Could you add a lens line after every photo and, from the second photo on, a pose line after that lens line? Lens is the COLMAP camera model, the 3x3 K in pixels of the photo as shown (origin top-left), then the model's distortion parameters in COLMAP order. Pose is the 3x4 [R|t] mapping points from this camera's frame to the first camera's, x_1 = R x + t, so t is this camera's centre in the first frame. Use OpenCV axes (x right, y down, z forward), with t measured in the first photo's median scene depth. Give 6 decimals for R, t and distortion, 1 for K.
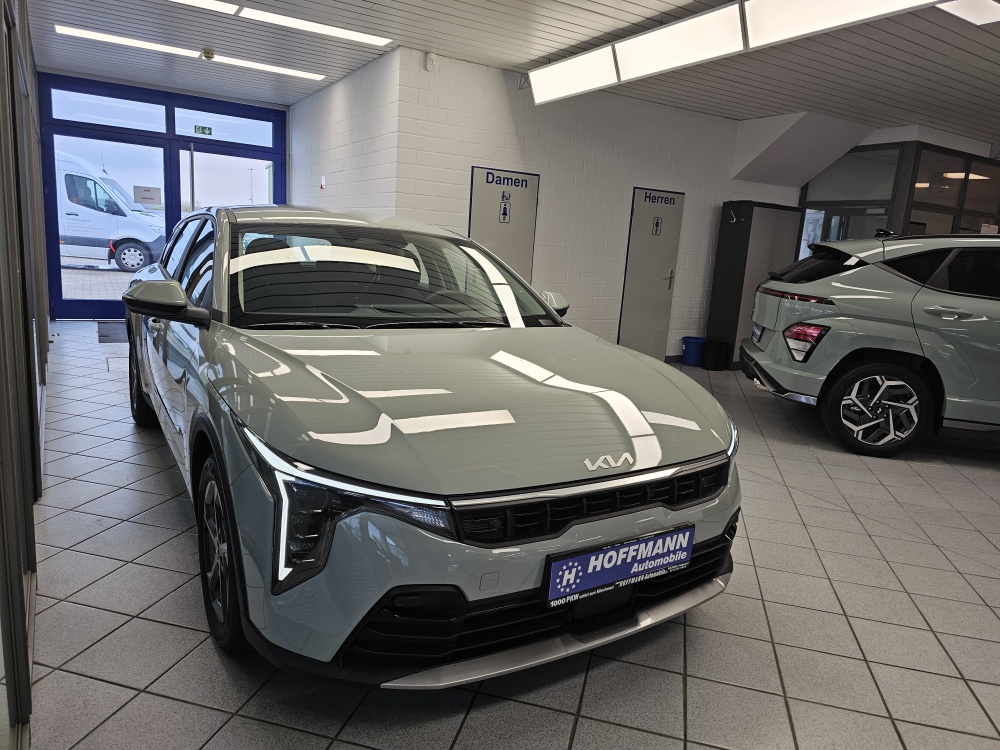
lens RADIAL K [[673.0, 0, 498.6], [0, 673.0, 377.6], [0, 0, 1]] dist [0.045356, -0.055409]
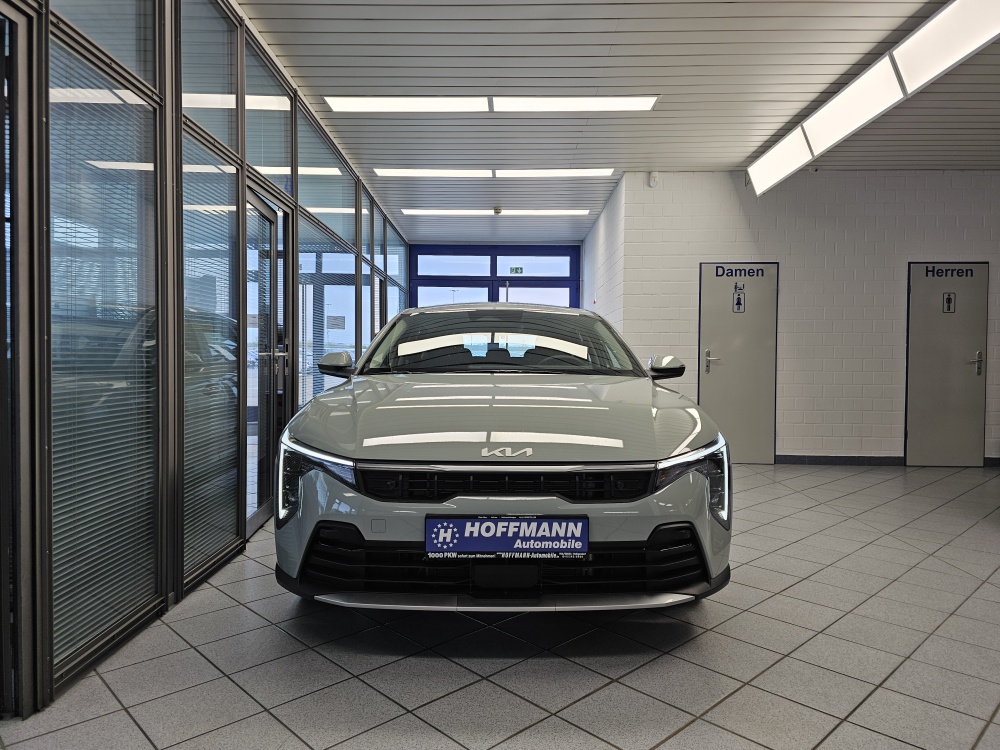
lens RADIAL K [[673.0, 0, 491.8], [0, 673.0, 378.0], [0, 0, 1]] dist [0.045356, -0.055409]
pose [[0.838992, -0.047140, -0.542098, 0.775008], [-0.057431, 0.983005, -0.174366, 0.199460], [0.541104, 0.177425, 0.822026, -0.022427]]
